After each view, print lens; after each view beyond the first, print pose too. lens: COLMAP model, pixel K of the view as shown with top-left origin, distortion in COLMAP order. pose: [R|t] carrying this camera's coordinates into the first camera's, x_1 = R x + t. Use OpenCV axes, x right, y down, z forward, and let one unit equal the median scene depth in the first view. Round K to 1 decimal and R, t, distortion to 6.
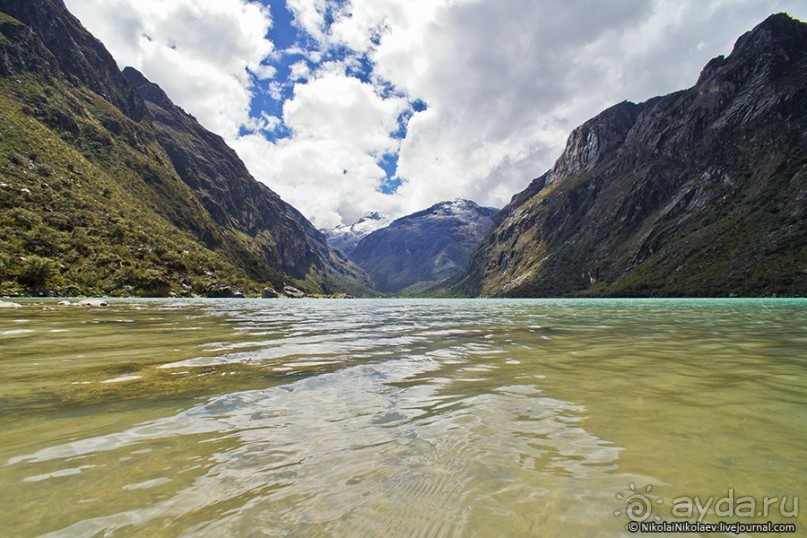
lens RADIAL K [[437.5, 0, 403.5], [0, 437.5, 269.0], [0, 0, 1]] dist [-0.073691, 0.047042]
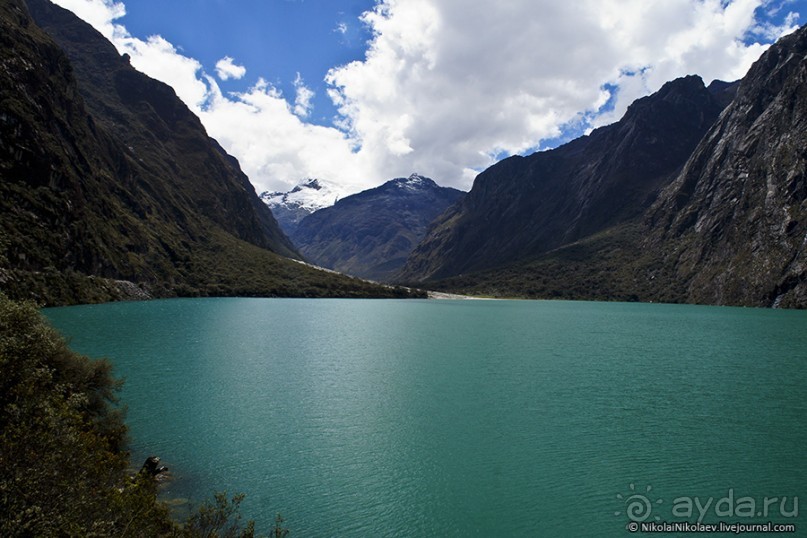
lens RADIAL K [[718.9, 0, 403.5], [0, 718.9, 269.0], [0, 0, 1]] dist [-0.135892, 0.179804]
pose [[0.995735, 0.027940, 0.087932, -0.017675], [-0.031434, 0.998760, 0.038601, -0.031024], [-0.086745, -0.041200, 0.995378, -0.456239]]
